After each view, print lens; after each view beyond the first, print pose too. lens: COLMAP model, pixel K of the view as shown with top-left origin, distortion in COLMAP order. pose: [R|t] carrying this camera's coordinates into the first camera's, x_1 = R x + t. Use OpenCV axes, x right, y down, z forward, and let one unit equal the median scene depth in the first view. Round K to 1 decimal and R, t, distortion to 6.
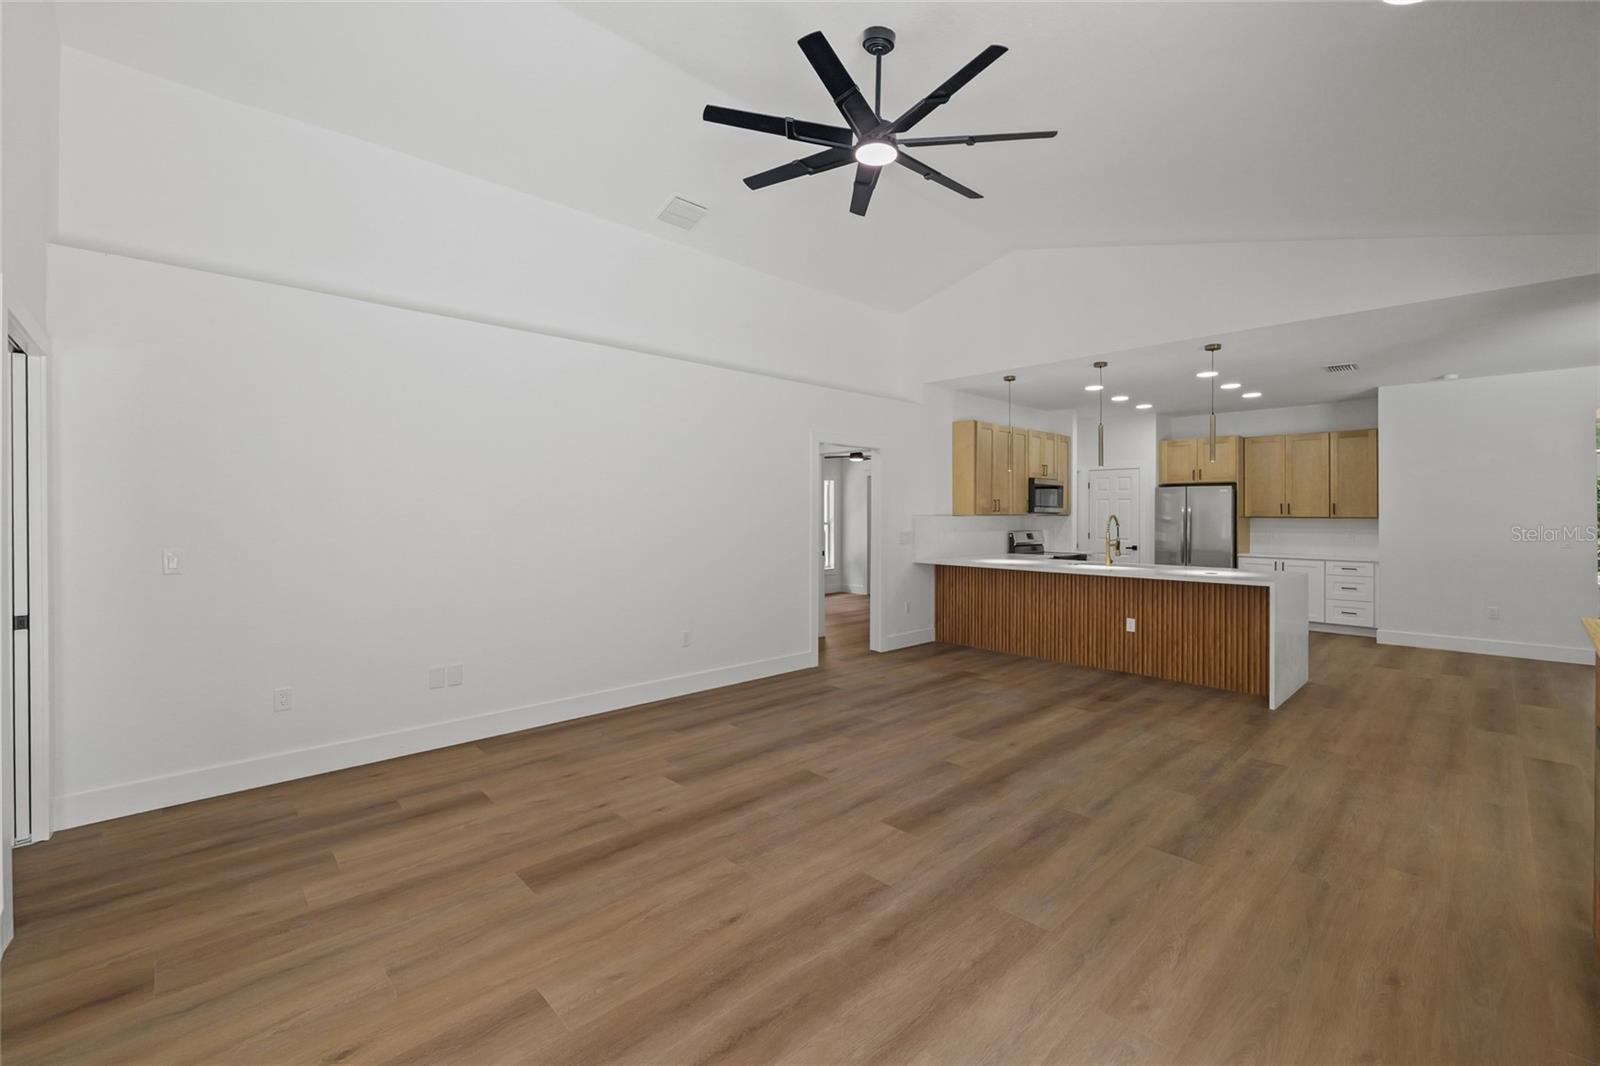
lens RADIAL K [[661.7, 0, 825.8], [0, 661.7, 508.7], [0, 0, 1]] dist [-0.003496, -0.000082]
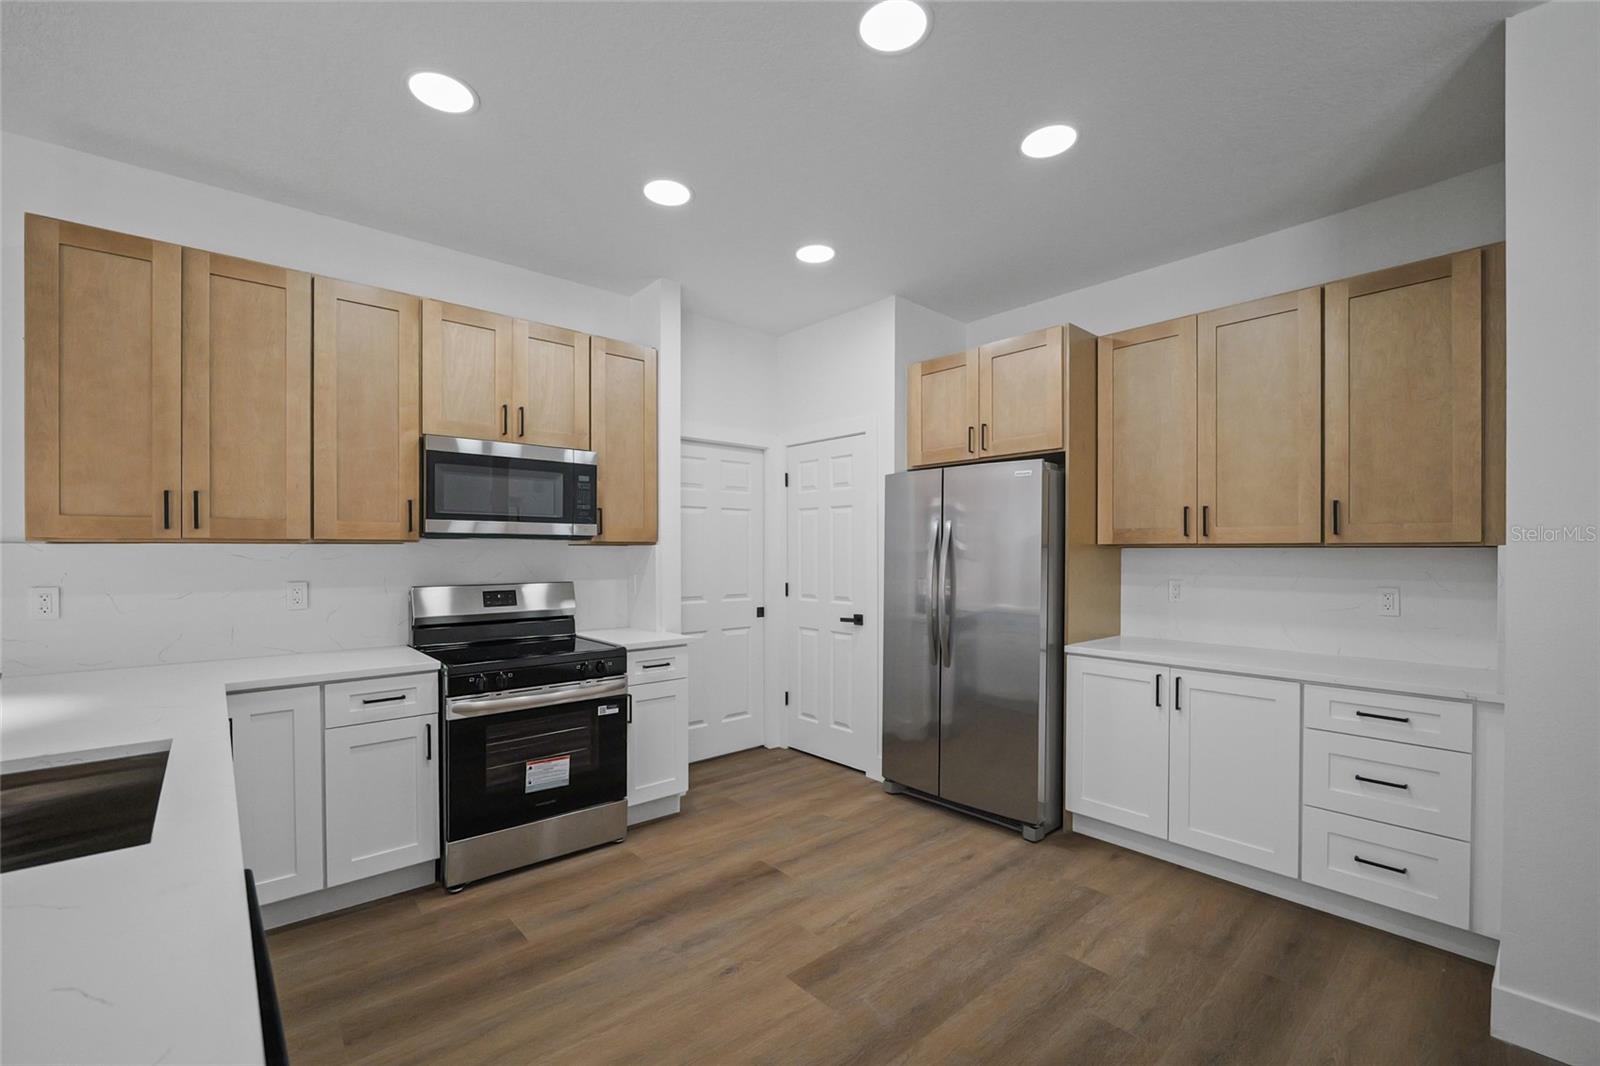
lens RADIAL K [[661.7, 0, 799.6], [0, 661.7, 553.1], [0, 0, 1]] dist [-0.003496, -0.000082]
pose [[0.998545, -0.004332, -0.053752, 0.704167], [0.005066, 0.999896, 0.013530, 0.015508], [0.053688, -0.013783, 0.998463, 0.888969]]
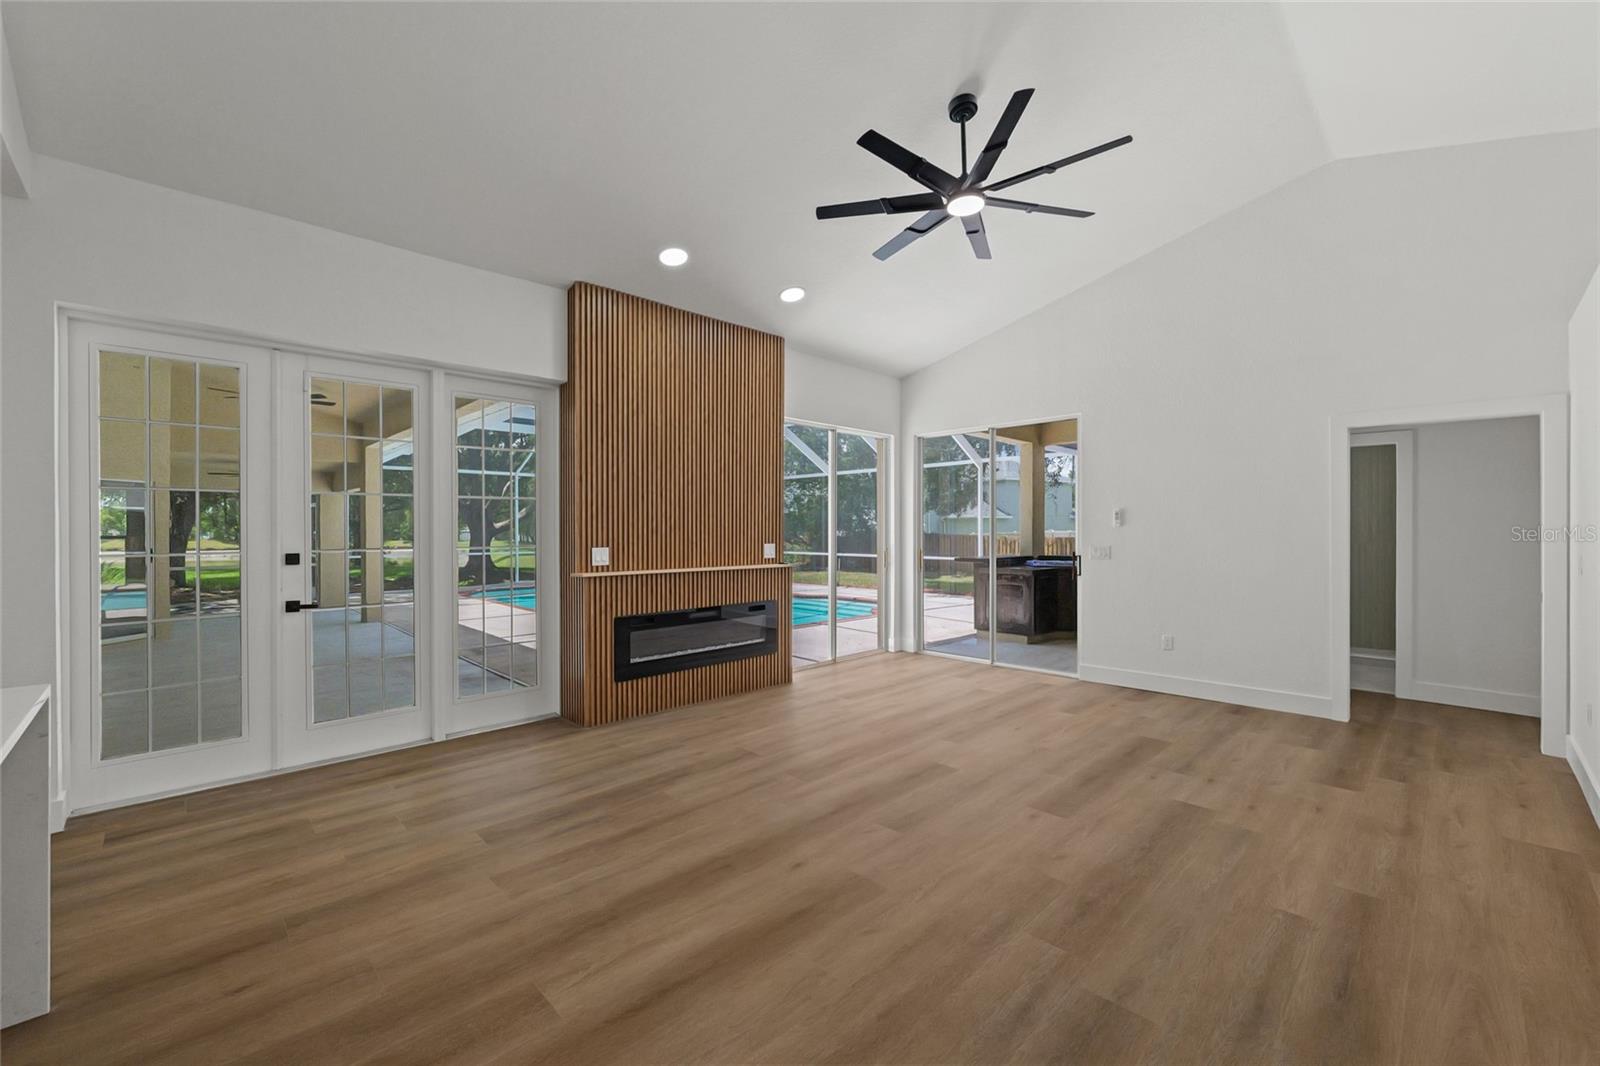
lens RADIAL K [[661.7, 0, 791.7], [0, 661.7, 534.7], [0, 0, 1]] dist [-0.003496, -0.000082]
pose [[-0.999790, -0.003831, 0.020133, 0.177053], [-0.003825, 0.999993, 0.000372, 0.015821], [-0.020134, 0.000295, -0.999797, 1.067628]]
